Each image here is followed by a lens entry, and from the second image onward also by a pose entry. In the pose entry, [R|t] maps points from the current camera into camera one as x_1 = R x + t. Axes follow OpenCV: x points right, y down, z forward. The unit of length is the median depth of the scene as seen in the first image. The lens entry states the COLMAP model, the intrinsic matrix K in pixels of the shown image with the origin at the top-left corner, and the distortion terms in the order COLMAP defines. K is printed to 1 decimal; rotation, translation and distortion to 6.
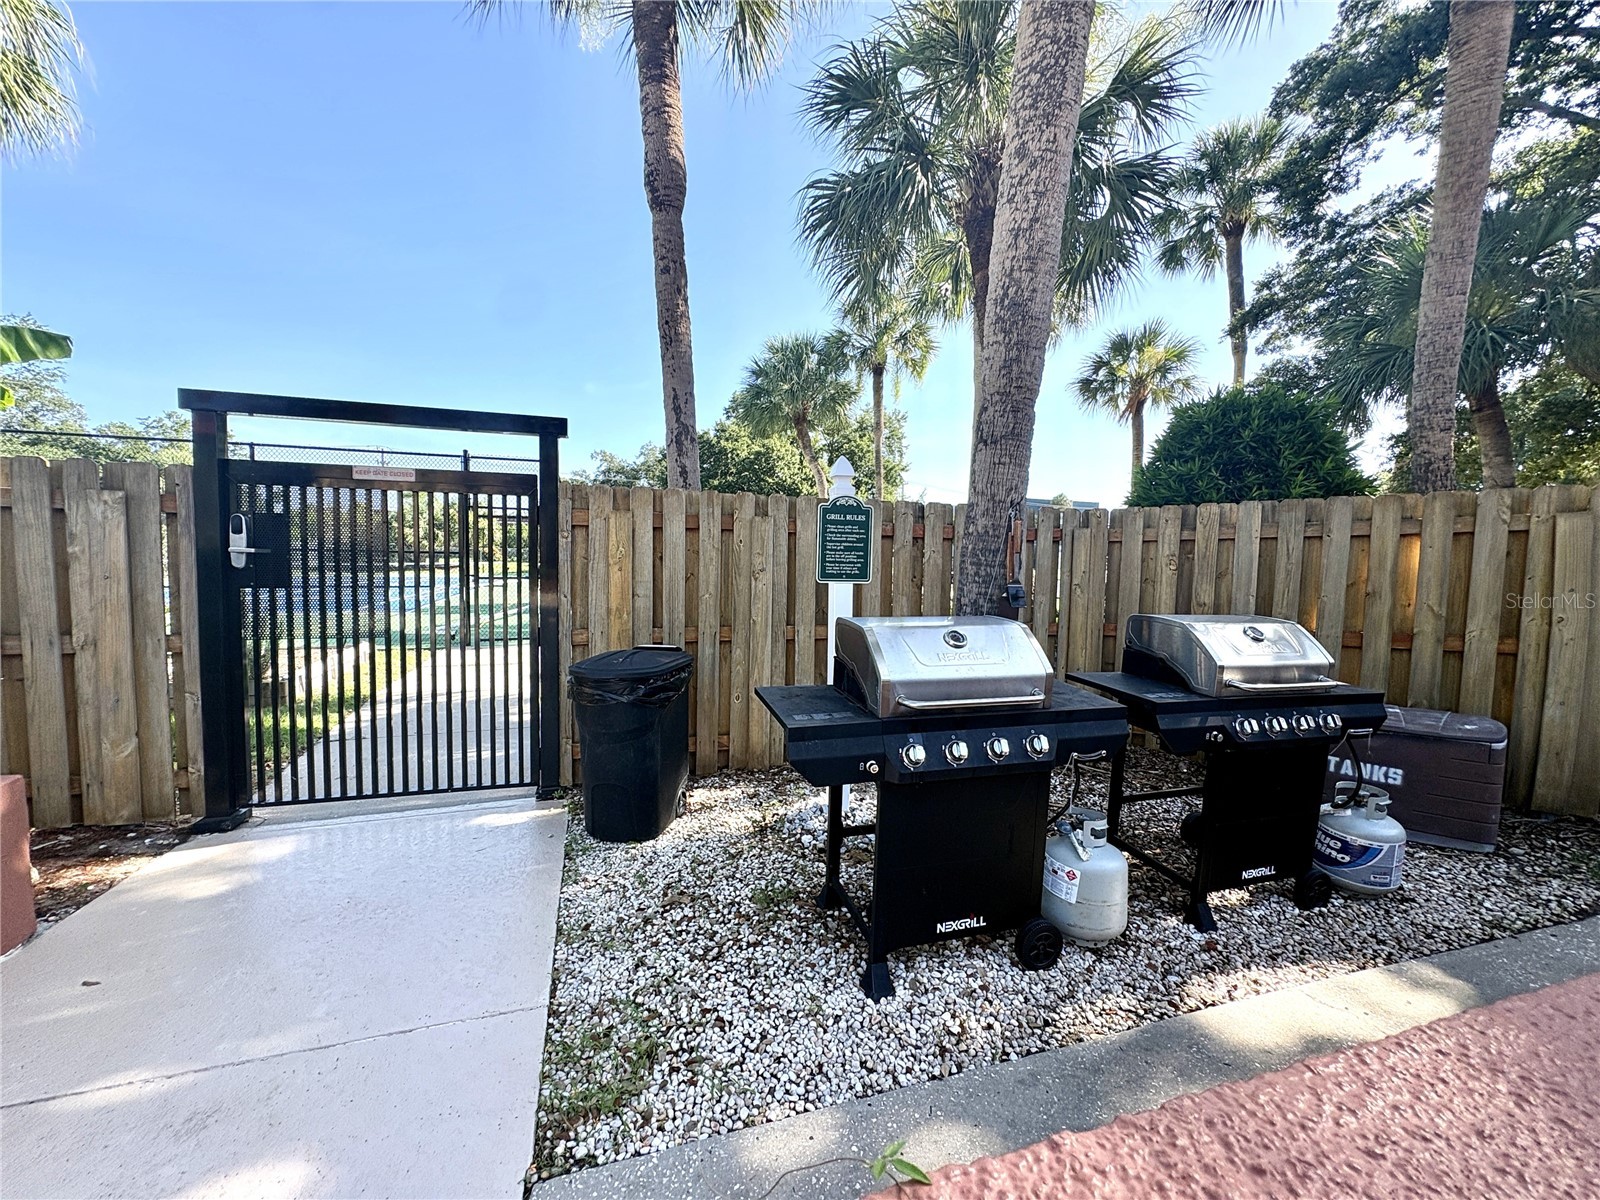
lens RADIAL K [[639.6, 0, 800.0], [0, 639.6, 600.0], [0, 0, 1]] dist [0.001366, 0.000385]
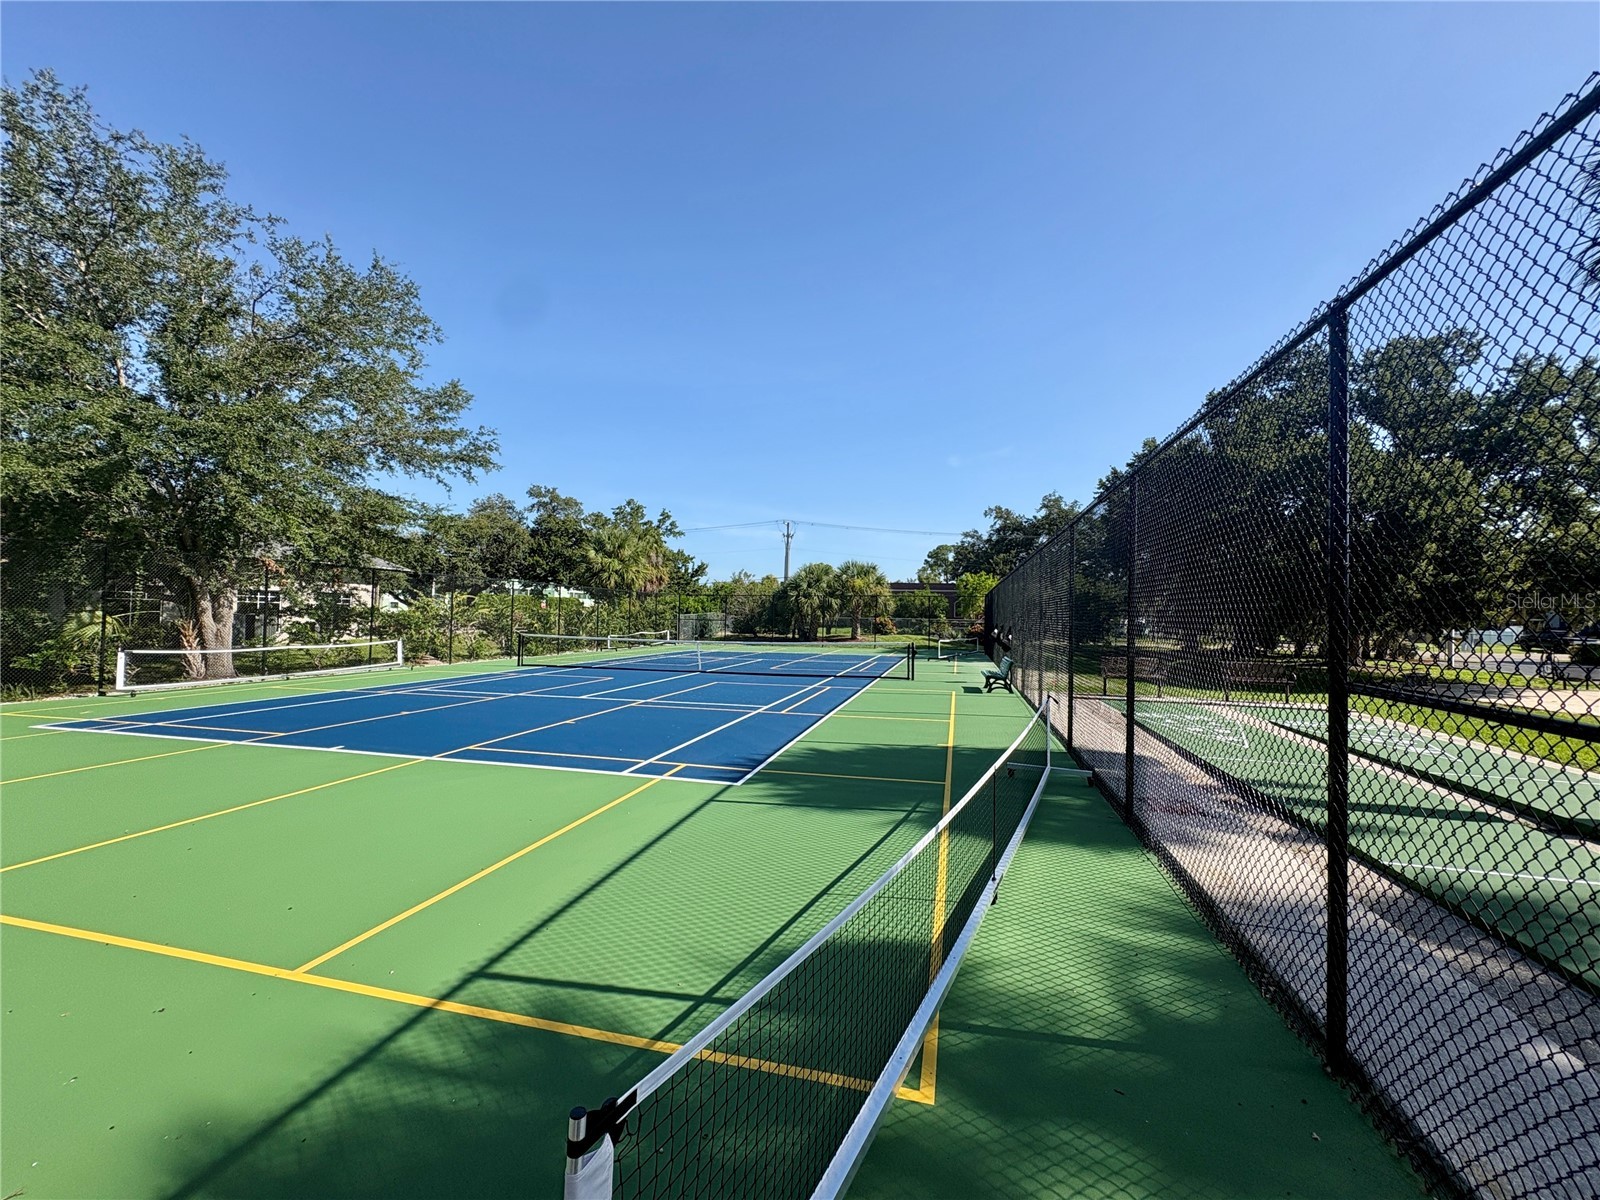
lens RADIAL K [[639.6, 0, 800.0], [0, 639.6, 600.0], [0, 0, 1]] dist [0.001366, 0.000385]
pose [[0.845496, -0.017098, -0.533709, -0.070873], [-0.039461, 0.994754, -0.094382, -0.011949], [0.532522, 0.100860, 0.840385, 0.129446]]
